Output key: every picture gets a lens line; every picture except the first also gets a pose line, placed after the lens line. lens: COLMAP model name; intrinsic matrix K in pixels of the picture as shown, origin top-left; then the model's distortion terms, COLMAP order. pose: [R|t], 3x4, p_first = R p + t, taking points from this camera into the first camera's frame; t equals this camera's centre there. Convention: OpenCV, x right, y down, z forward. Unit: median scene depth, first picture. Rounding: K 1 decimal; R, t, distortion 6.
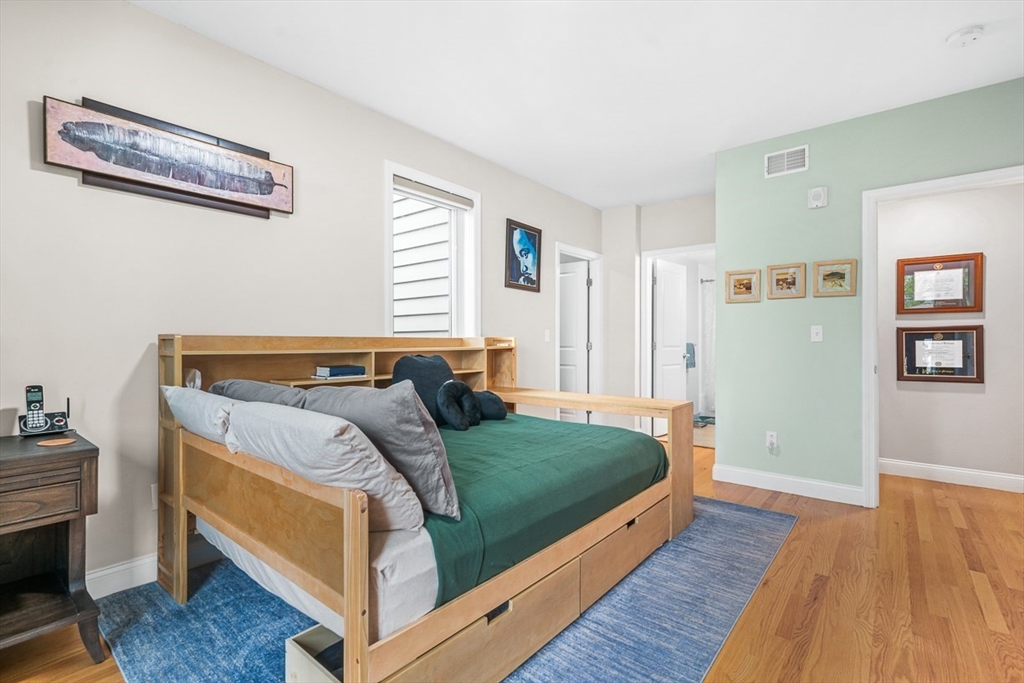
lens RADIAL K [[477.5, 0, 509.8], [0, 477.5, 349.7], [0, 0, 1]] dist [0.000884, -0.000020]
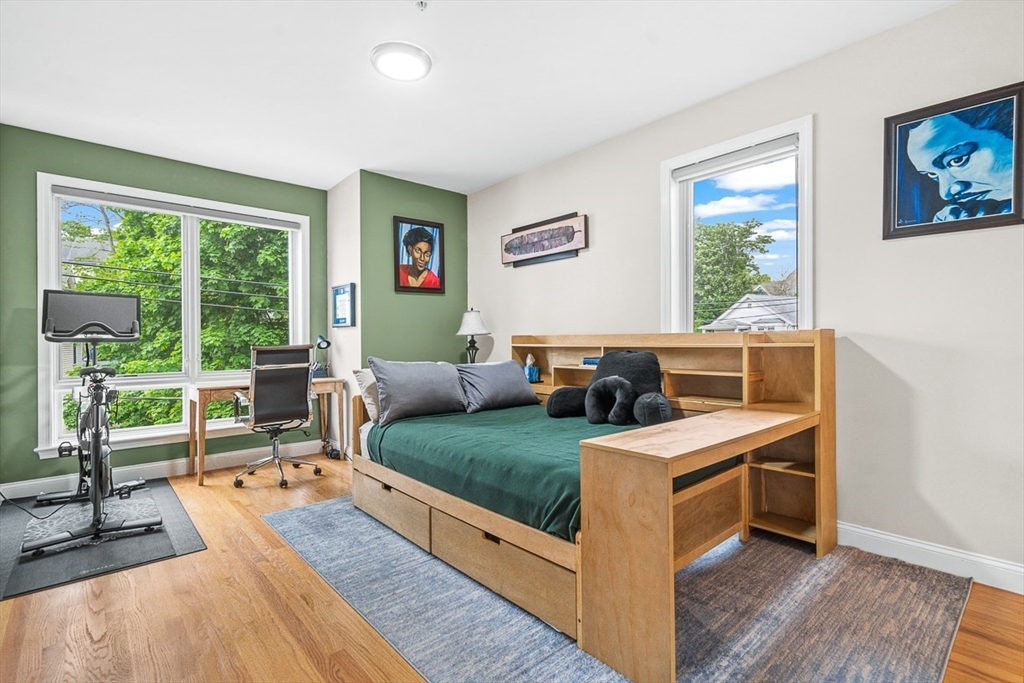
lens RADIAL K [[474.1, 0, 509.1], [0, 474.1, 342.8], [0, 0, 1]] dist [0.001980, 0.000621]
pose [[-0.155320, 0.013994, -0.987765, 0.651031], [-0.001128, 0.999896, 0.014343, -0.015192], [0.987864, 0.003342, -0.155288, 0.665541]]
